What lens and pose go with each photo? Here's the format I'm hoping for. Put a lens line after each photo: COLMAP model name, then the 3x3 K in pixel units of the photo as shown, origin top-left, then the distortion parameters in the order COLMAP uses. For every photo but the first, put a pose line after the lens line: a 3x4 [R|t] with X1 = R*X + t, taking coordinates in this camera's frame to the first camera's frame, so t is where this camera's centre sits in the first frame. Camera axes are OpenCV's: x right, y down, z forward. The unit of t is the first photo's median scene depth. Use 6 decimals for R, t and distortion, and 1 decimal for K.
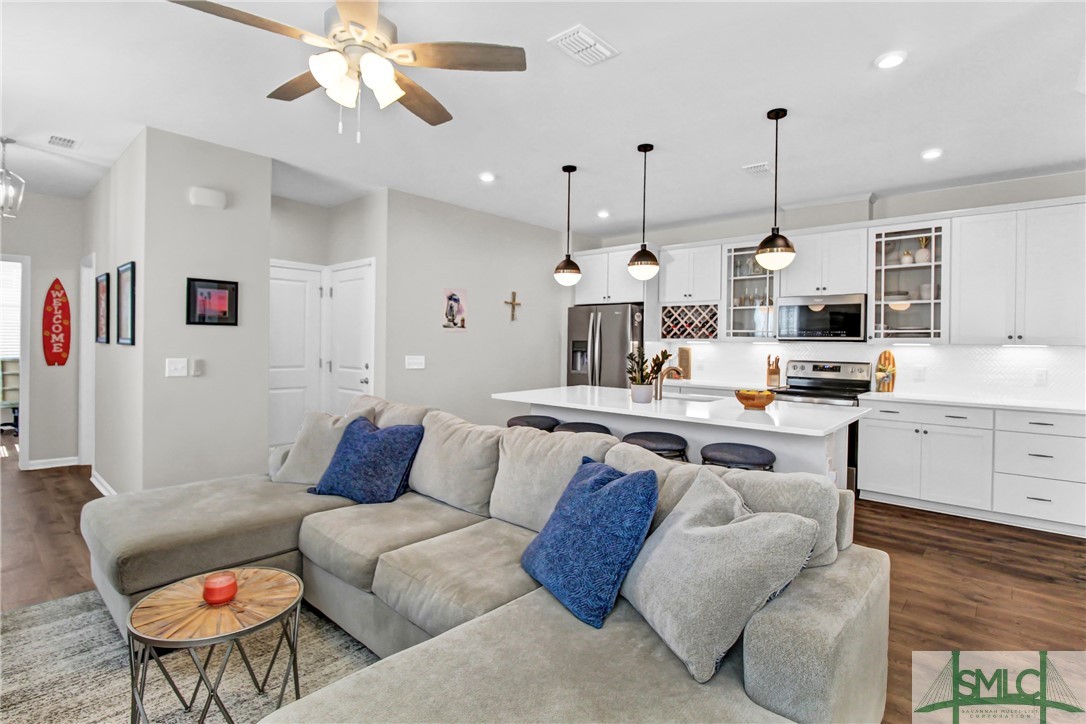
lens RADIAL K [[508.9, 0, 544.4], [0, 508.9, 345.1], [0, 0, 1]] dist [-0.001374, -0.000172]
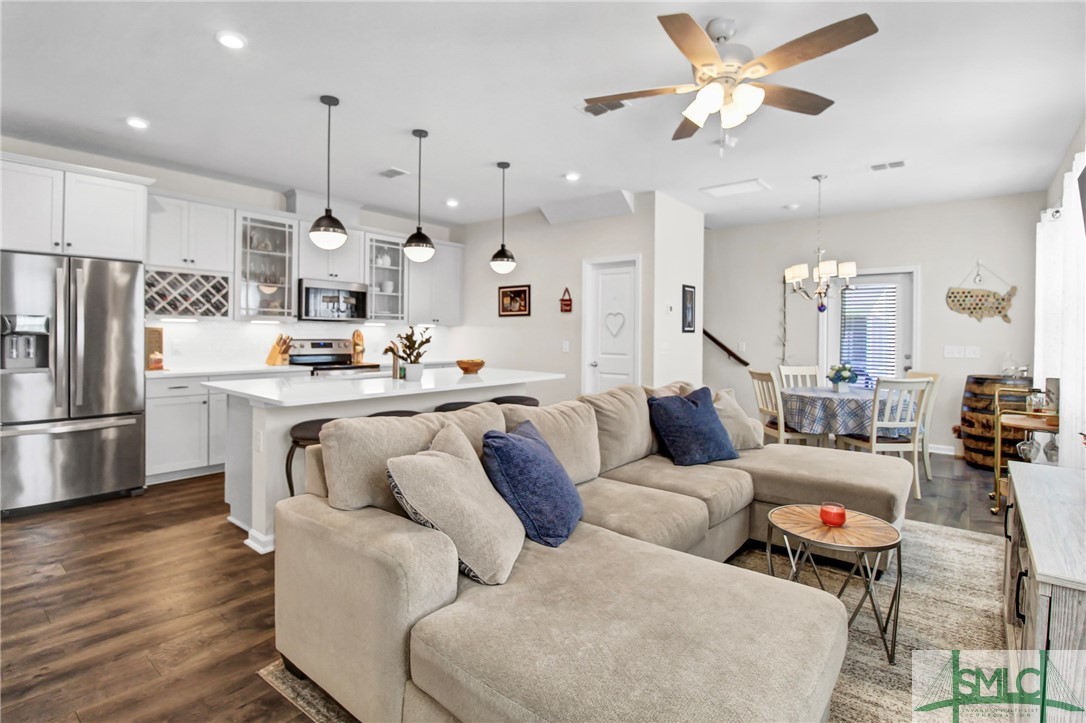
lens RADIAL K [[524.4, 0, 546.1], [0, 524.4, 332.1], [0, 0, 1]] dist [-0.001683, -0.000291]
pose [[-0.009006, -0.012134, 0.999886, -0.628170], [-0.007553, 0.999899, 0.012066, -0.001159], [-0.999931, -0.007444, -0.009096, 0.532422]]
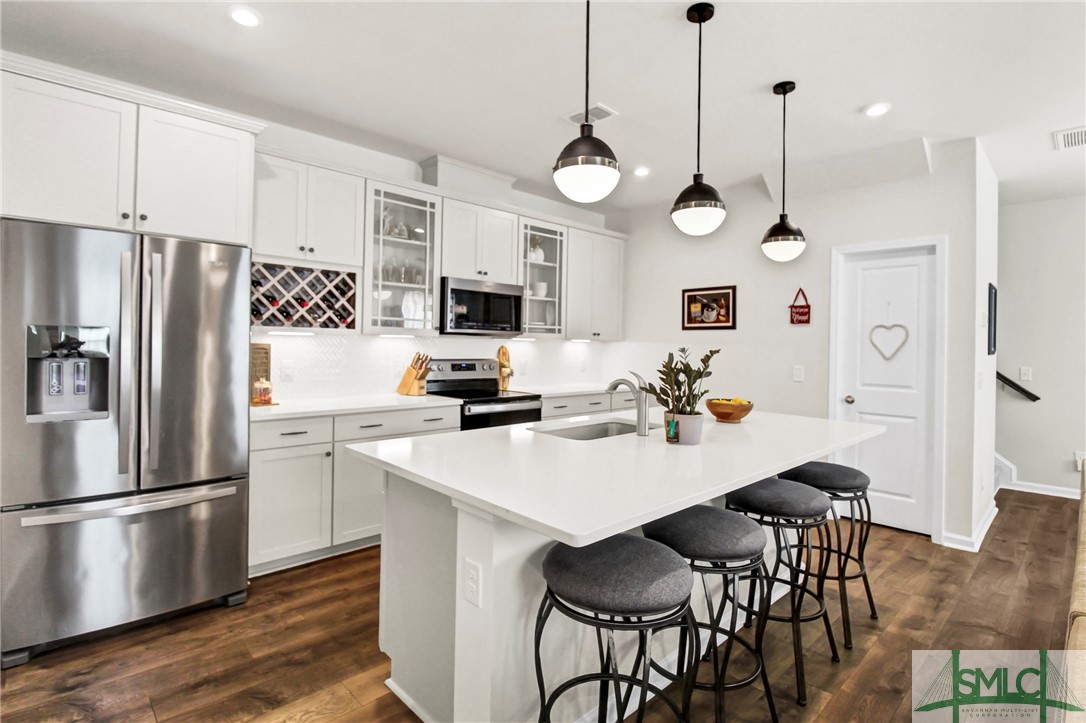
lens RADIAL K [[527.1, 0, 546.5], [0, 527.1, 341.6], [0, 0, 1]] dist [0.001680, 0.000074]
pose [[0.111262, -0.008303, 0.993756, -0.304475], [-0.013227, 0.999864, 0.009834, -0.007427], [-0.993703, -0.014239, 0.111137, 0.793247]]
